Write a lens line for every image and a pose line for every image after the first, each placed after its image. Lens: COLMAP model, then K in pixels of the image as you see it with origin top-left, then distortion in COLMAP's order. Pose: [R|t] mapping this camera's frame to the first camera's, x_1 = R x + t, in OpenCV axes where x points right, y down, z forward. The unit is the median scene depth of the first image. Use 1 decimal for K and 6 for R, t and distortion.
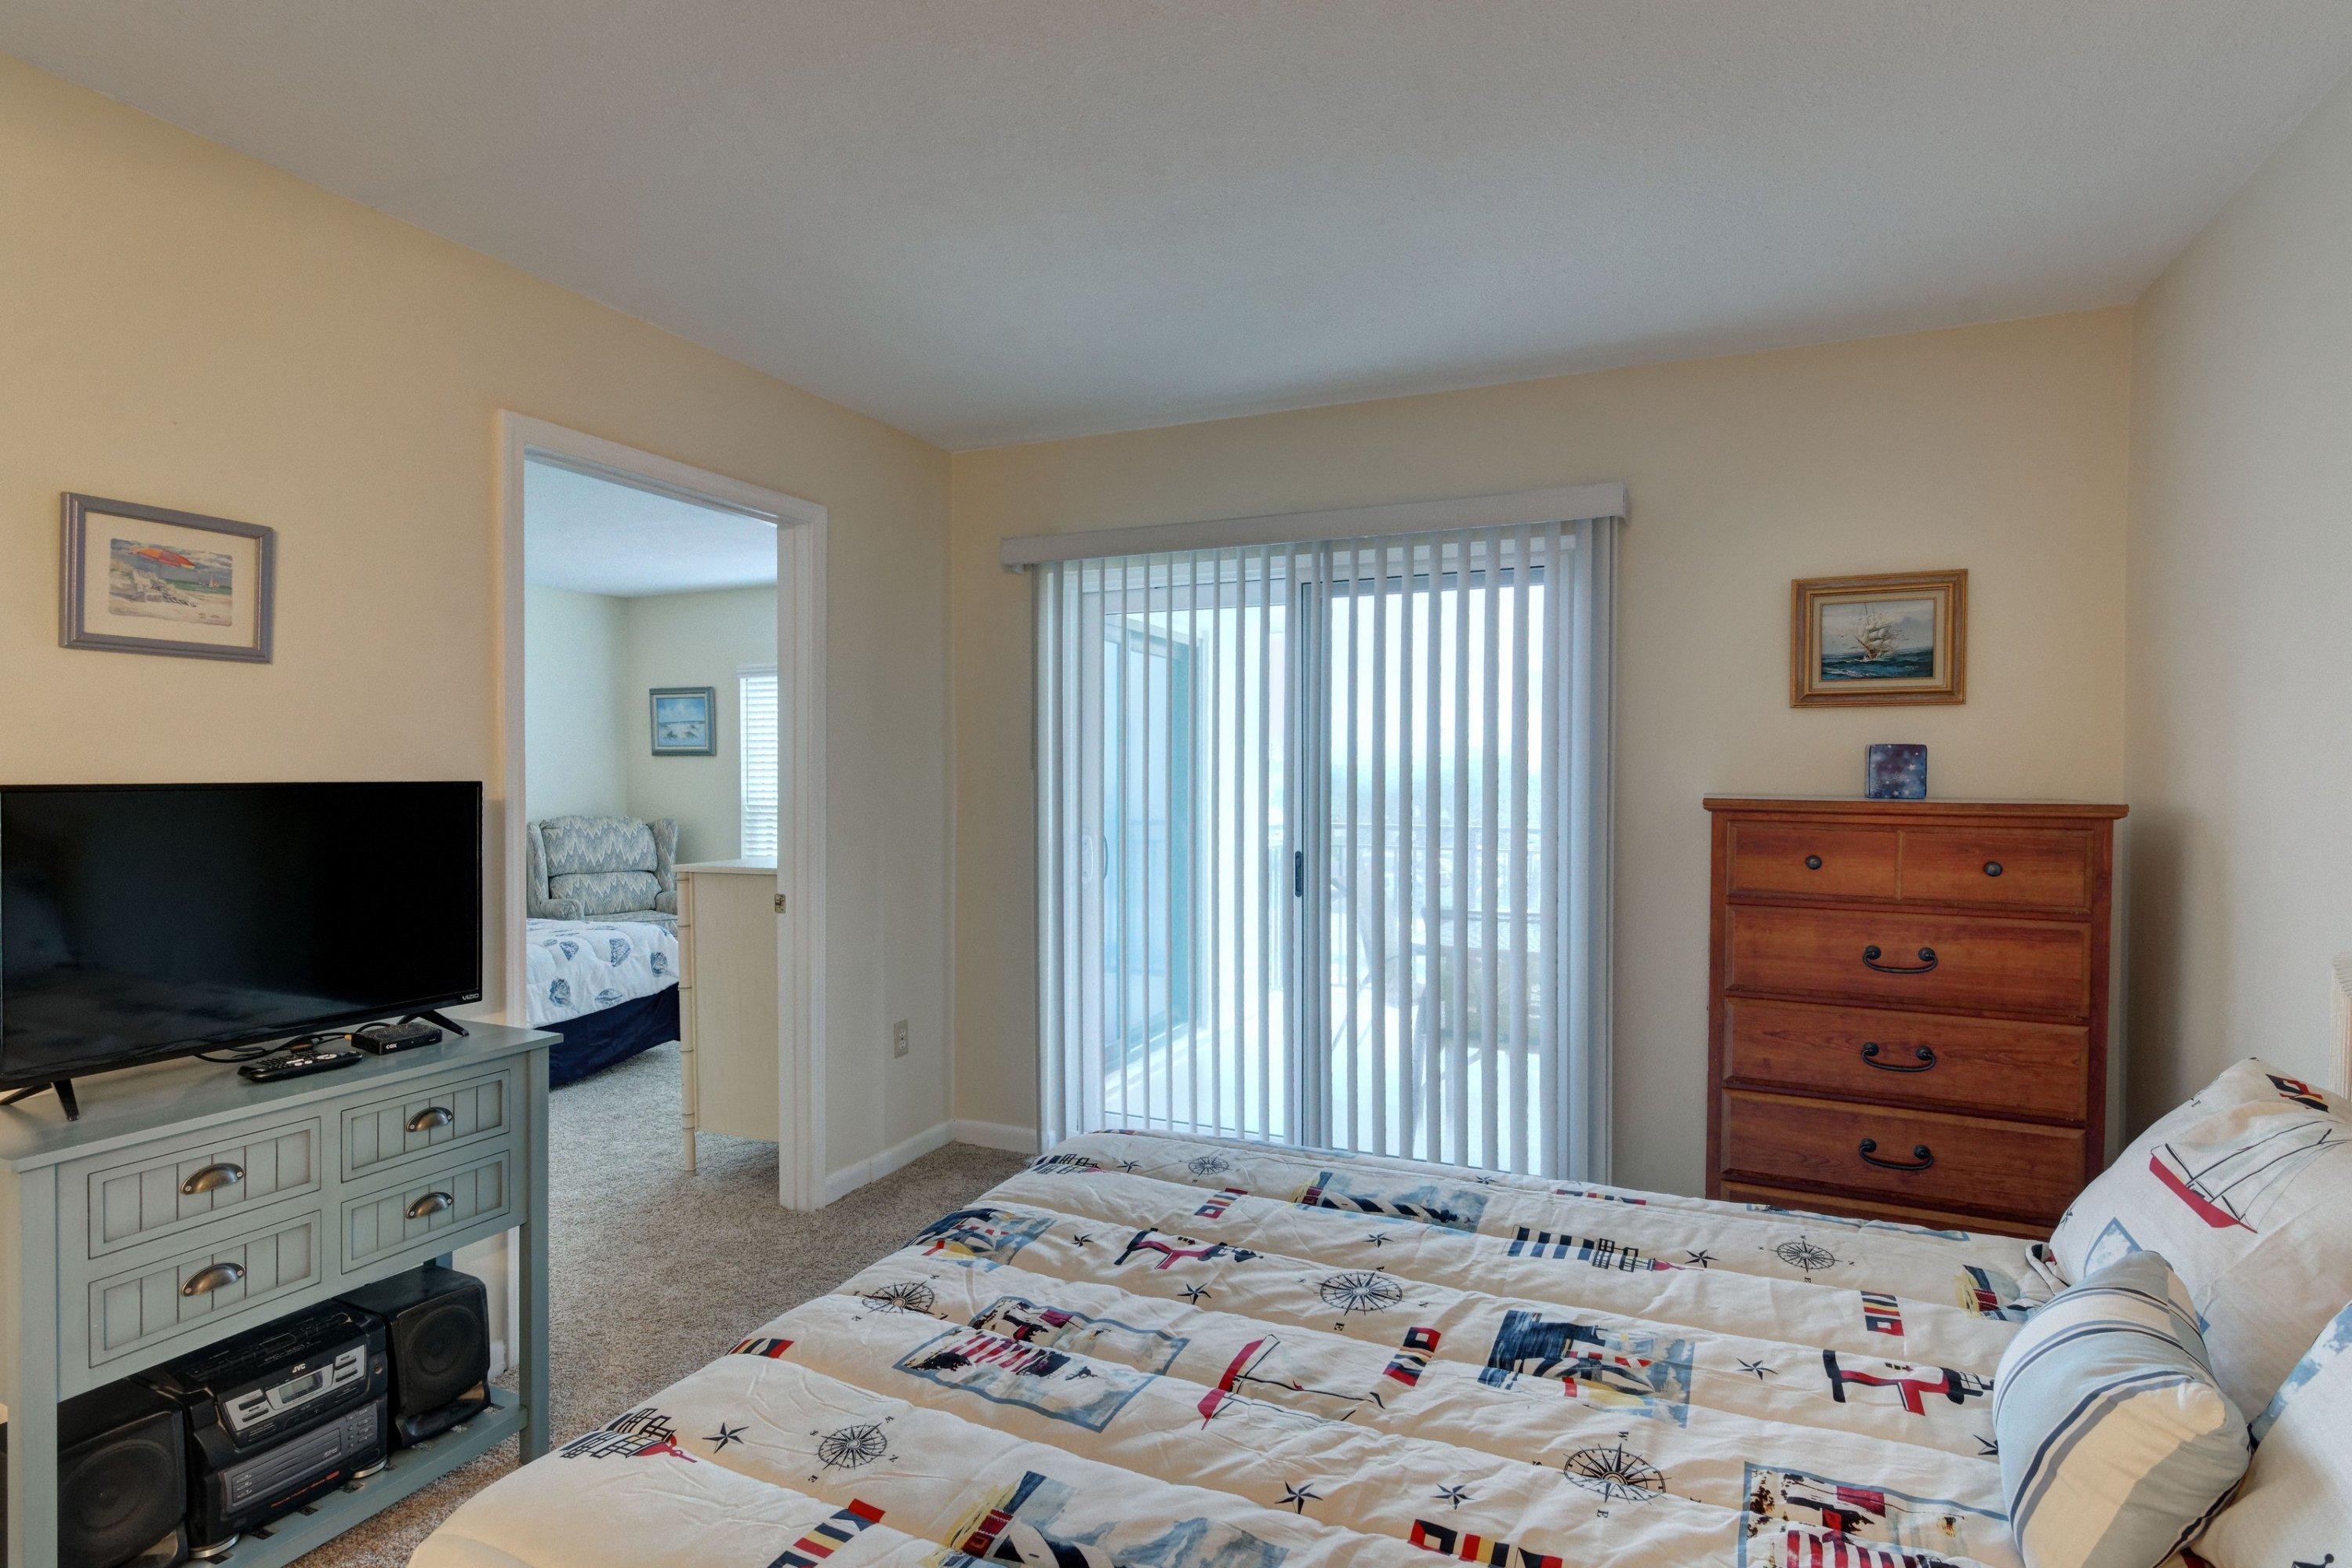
lens RADIAL K [[1136.2, 0, 1176.0], [0, 1136.2, 784.0], [0, 0, 1]] dist [0.000672, -0.000081]
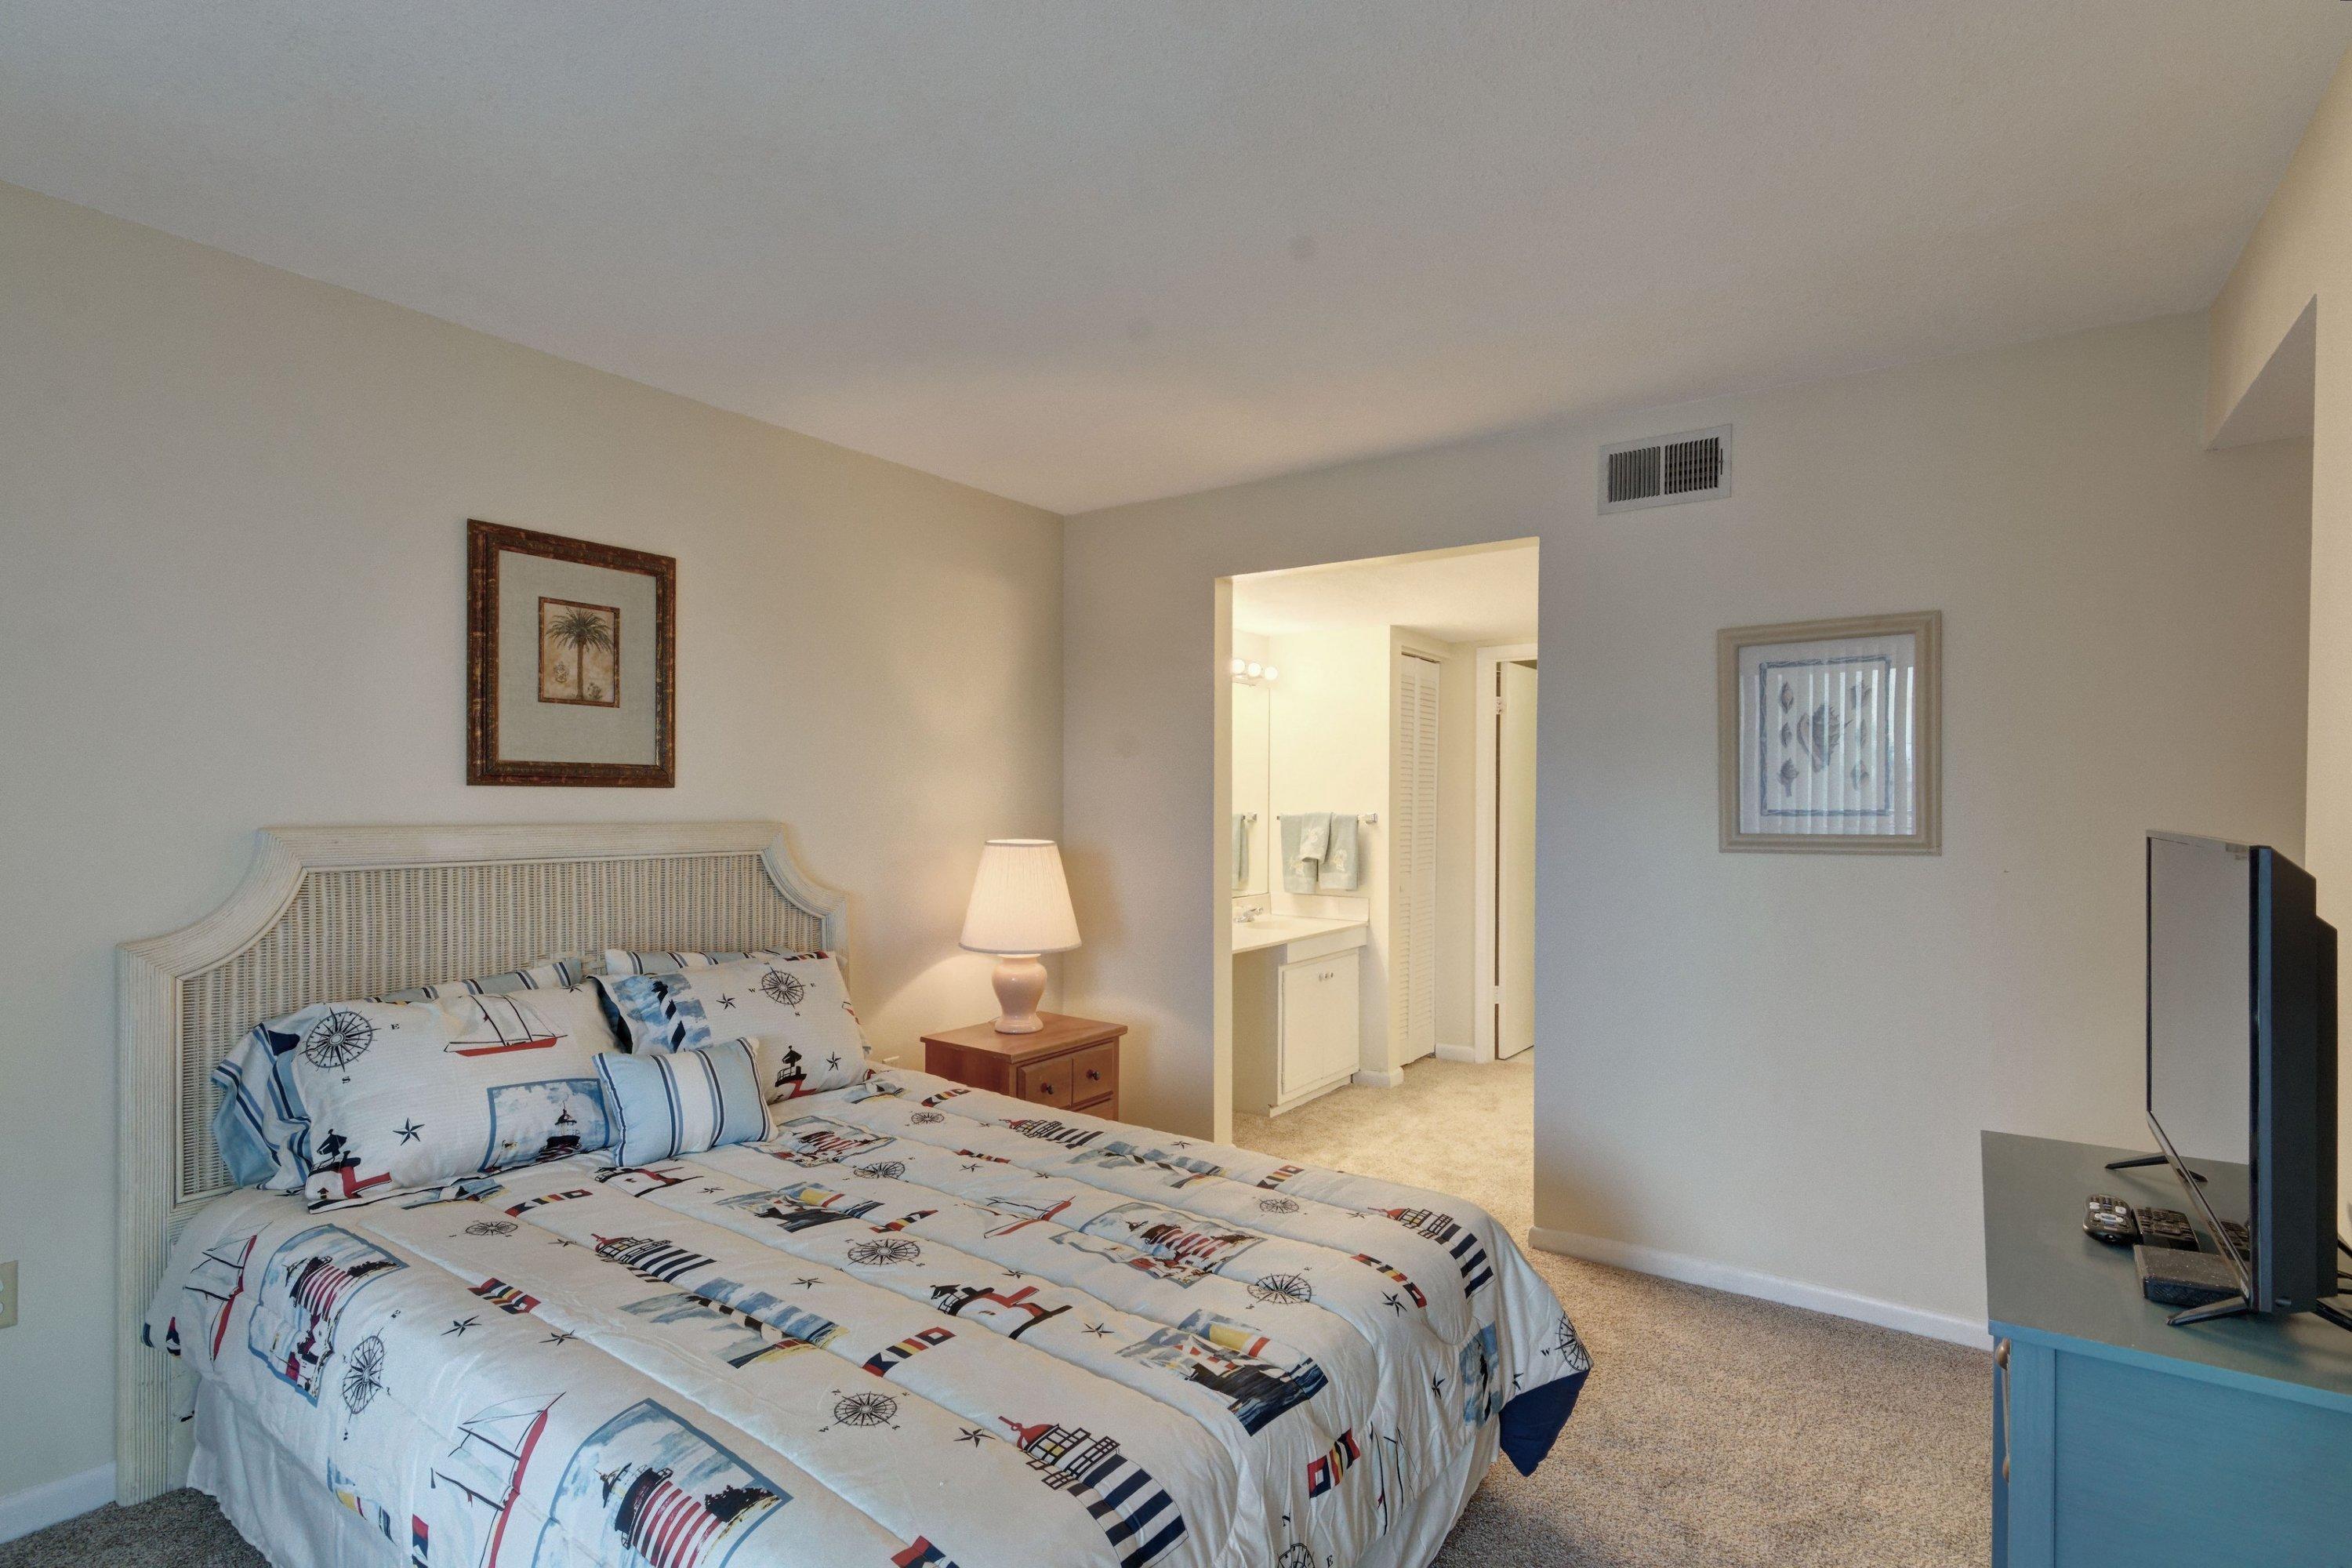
lens RADIAL K [[1136.2, 0, 1176.0], [0, 1136.2, 784.0], [0, 0, 1]] dist [0.000672, -0.000081]
pose [[-0.981443, -0.000151, 0.191752, -0.330651], [0.000851, 0.999986, 0.005144, -0.035537], [-0.191751, 0.005212, -0.981430, 1.939795]]
